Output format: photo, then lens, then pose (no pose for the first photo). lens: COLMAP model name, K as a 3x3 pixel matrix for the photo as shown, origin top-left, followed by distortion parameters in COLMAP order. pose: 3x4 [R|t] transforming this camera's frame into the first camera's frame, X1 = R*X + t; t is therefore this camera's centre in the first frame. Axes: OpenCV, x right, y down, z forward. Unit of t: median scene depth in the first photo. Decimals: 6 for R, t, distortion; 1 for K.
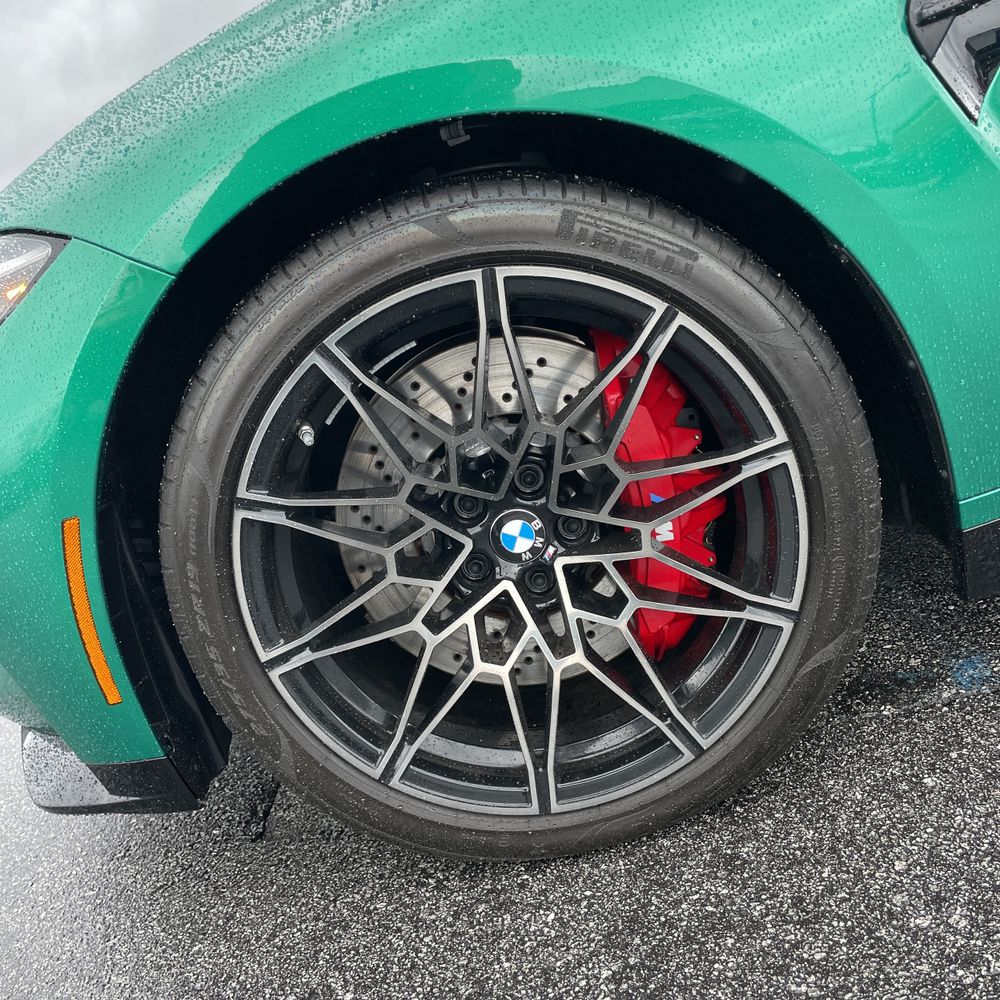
lens RADIAL K [[1020.9, 0, 500.0], [0, 1020.9, 500.0], [0, 0, 1]] dist [0.118850, -0.160971]
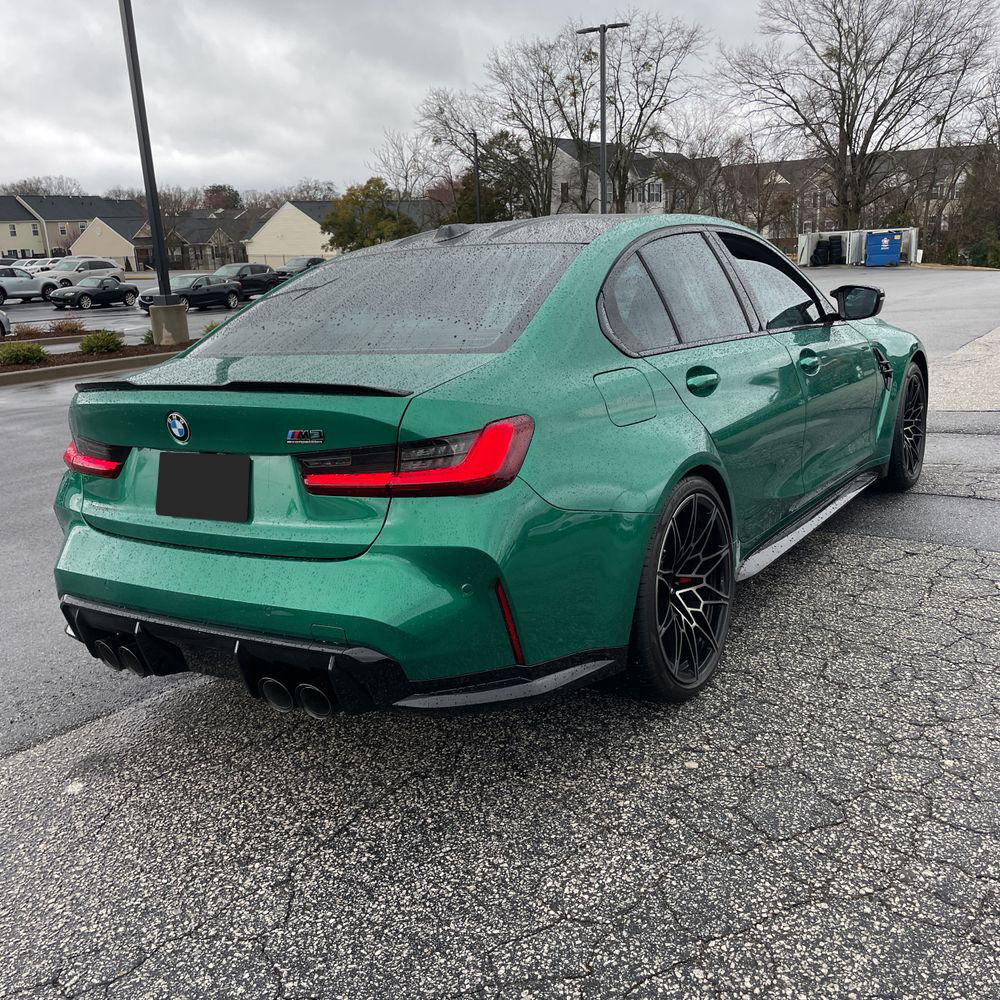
lens RADIAL K [[1020.9, 0, 500.0], [0, 1020.9, 500.0], [0, 0, 1]] dist [0.118850, -0.160971]
pose [[0.549632, 0.009114, 0.835357, -2.715453], [0.181372, 0.974788, -0.129970, 0.090300], [-0.815481, 0.222946, 0.534121, -0.193417]]
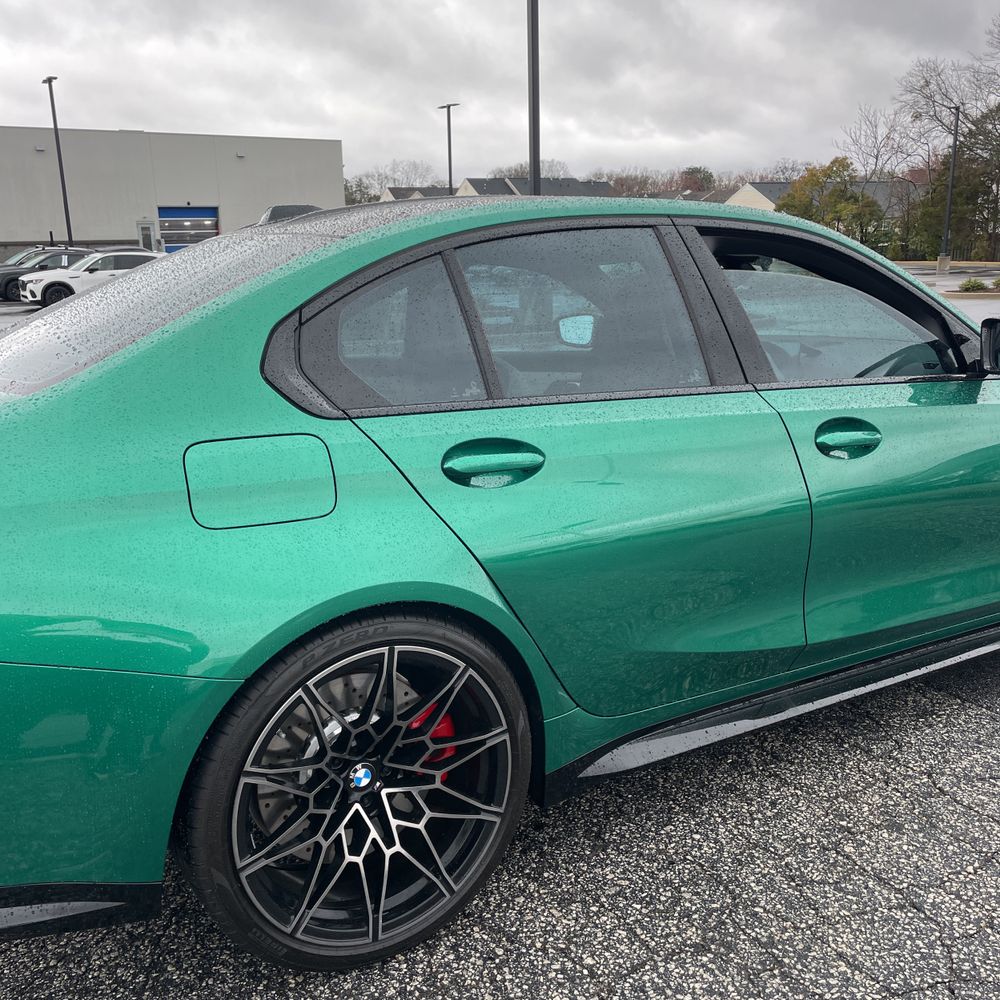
lens RADIAL K [[1020.9, 0, 500.0], [0, 1020.9, 500.0], [0, 0, 1]] dist [0.118850, -0.160971]
pose [[0.830685, 0.094621, 0.548644, -0.857259], [-0.014288, 0.988751, -0.148890, -0.191822], [-0.556560, 0.115841, 0.822692, -0.706333]]
